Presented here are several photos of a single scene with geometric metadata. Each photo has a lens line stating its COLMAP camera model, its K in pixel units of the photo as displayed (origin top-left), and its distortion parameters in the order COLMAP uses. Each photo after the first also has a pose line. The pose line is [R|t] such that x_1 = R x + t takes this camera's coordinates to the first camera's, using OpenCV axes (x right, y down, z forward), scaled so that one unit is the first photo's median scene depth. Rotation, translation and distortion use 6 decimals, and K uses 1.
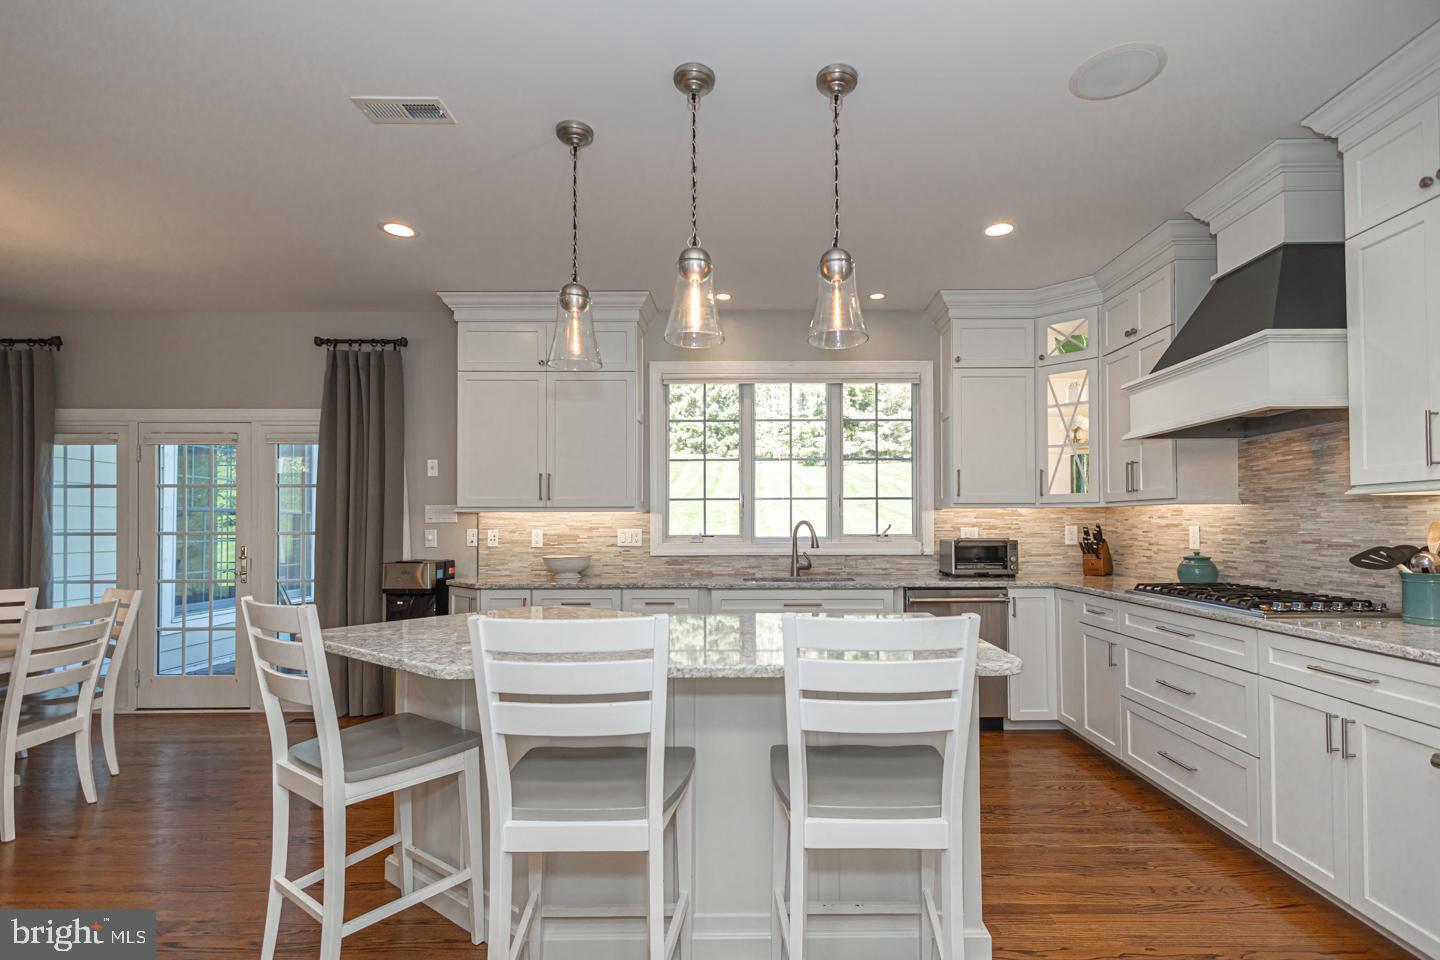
lens RADIAL K [[658.4, 0, 723.0], [0, 658.4, 518.5], [0, 0, 1]] dist [0.001589, 0.000129]
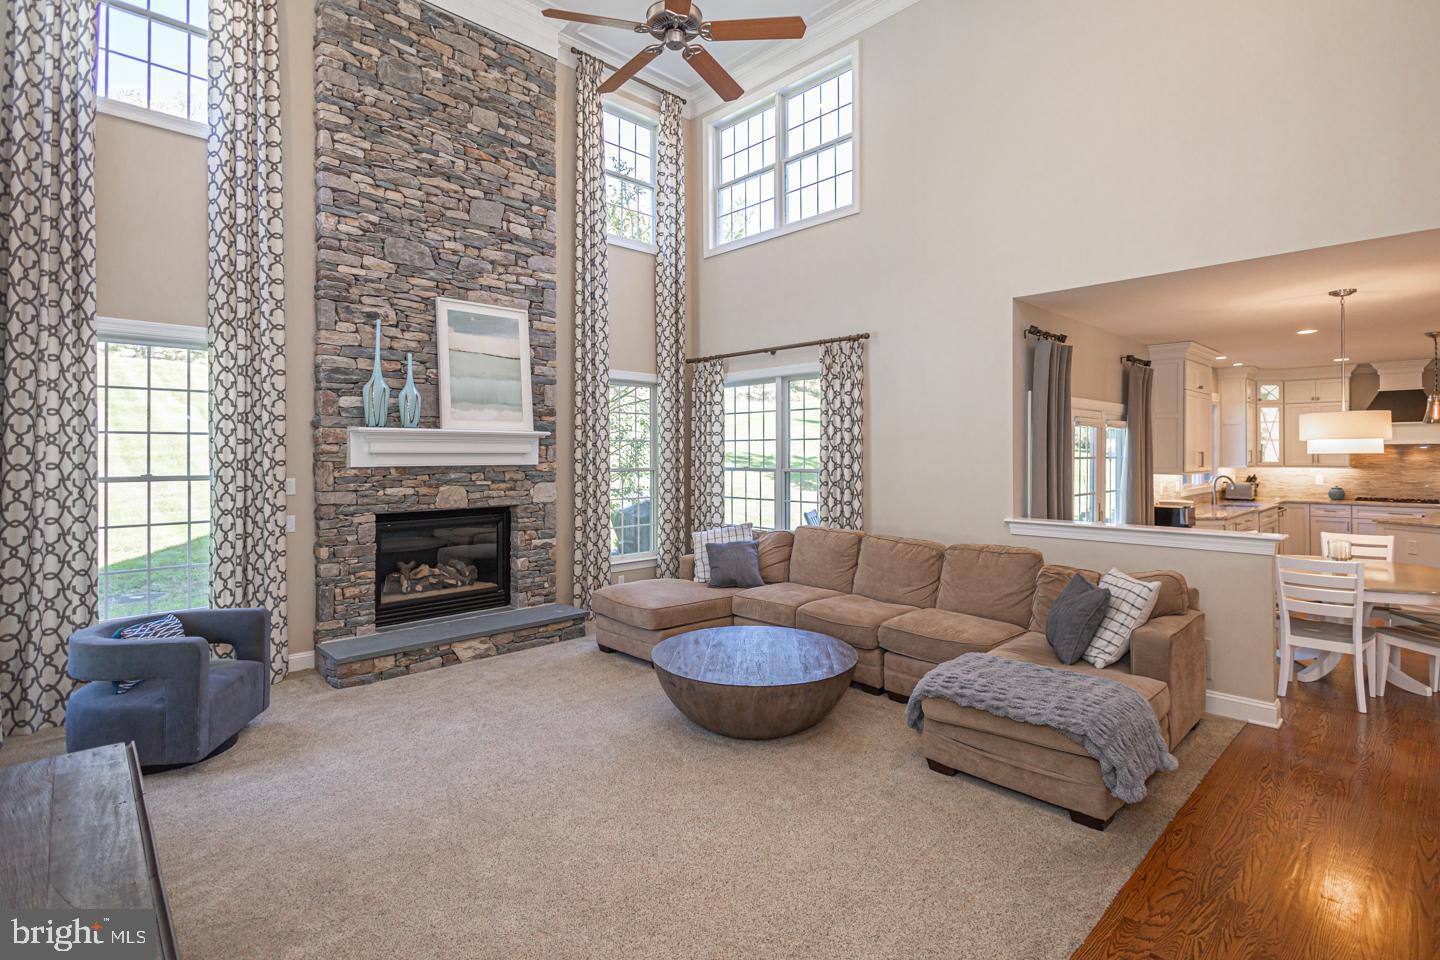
lens RADIAL K [[685.5, 0, 720.4], [0, 685.5, 450.8], [0, 0, 1]] dist [0.009872, 0.000359]
pose [[0.735836, 0.002407, 0.677155, -2.328201], [-0.006611, 0.999972, 0.003630, -0.065455], [-0.677127, -0.007148, 0.735831, 0.499325]]
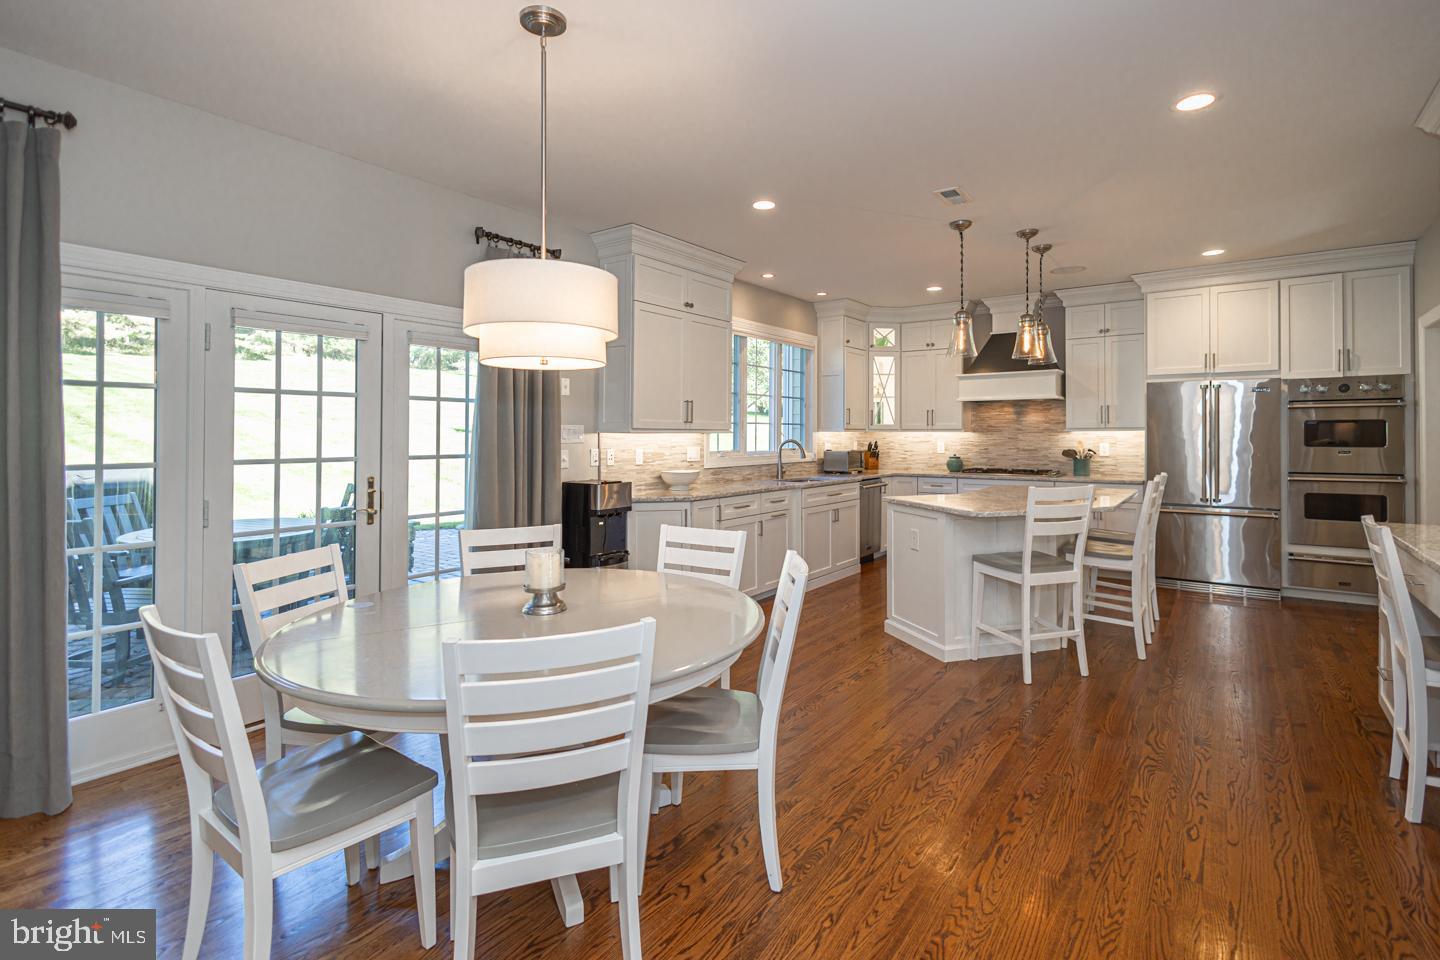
lens RADIAL K [[687.4, 0, 720.6], [0, 687.4, 427.7], [0, 0, 1]] dist [-0.000449, -0.000165]
pose [[0.599262, 0.009094, 0.800502, -1.178677], [-0.008610, 0.999951, -0.004914, -0.013916], [-0.800507, -0.003948, 0.599311, 0.222462]]
